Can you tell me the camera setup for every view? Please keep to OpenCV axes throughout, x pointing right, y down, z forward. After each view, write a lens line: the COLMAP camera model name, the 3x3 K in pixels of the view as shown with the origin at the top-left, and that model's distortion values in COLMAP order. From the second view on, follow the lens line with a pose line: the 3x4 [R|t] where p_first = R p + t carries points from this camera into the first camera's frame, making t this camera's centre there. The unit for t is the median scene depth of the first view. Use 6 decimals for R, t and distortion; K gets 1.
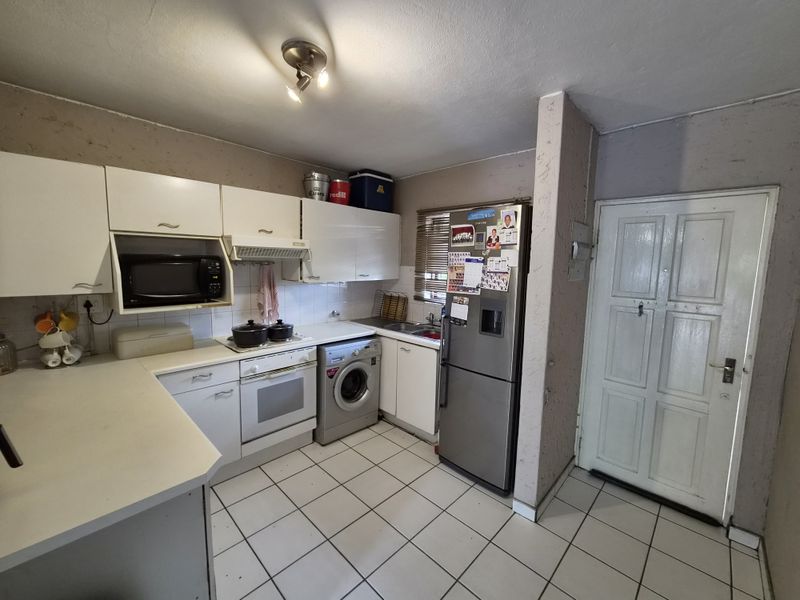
lens RADIAL K [[328.7, 0, 403.6], [0, 328.7, 296.9], [0, 0, 1]] dist [-0.007658, 0.004339]
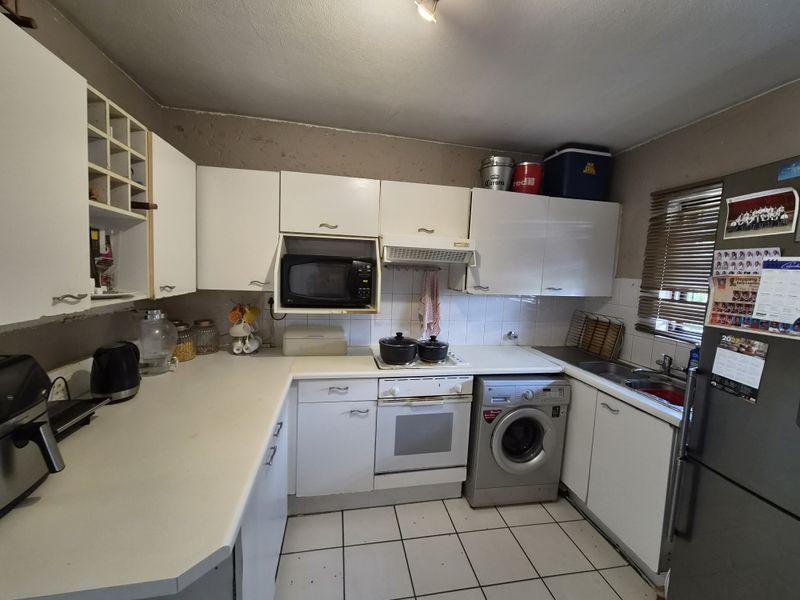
lens RADIAL K [[328.7, 0, 403.6], [0, 328.7, 296.9], [0, 0, 1]] dist [-0.007658, 0.004339]
pose [[0.818790, 0.062751, -0.570654, 0.029966], [-0.085521, 0.996250, -0.013157, -0.011562], [0.567688, 0.059575, 0.821085, 0.276046]]
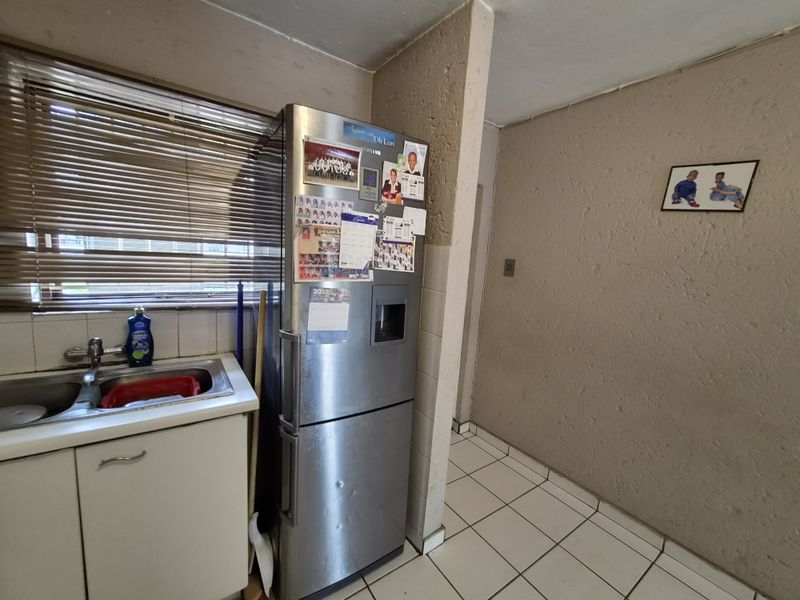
lens RADIAL K [[328.7, 0, 403.6], [0, 328.7, 296.9], [0, 0, 1]] dist [-0.007658, 0.004339]
pose [[0.185613, -0.145169, 0.971840, -0.279444], [0.038499, 0.989342, 0.140430, -0.050193], [-0.981869, 0.011349, 0.189223, 0.729228]]
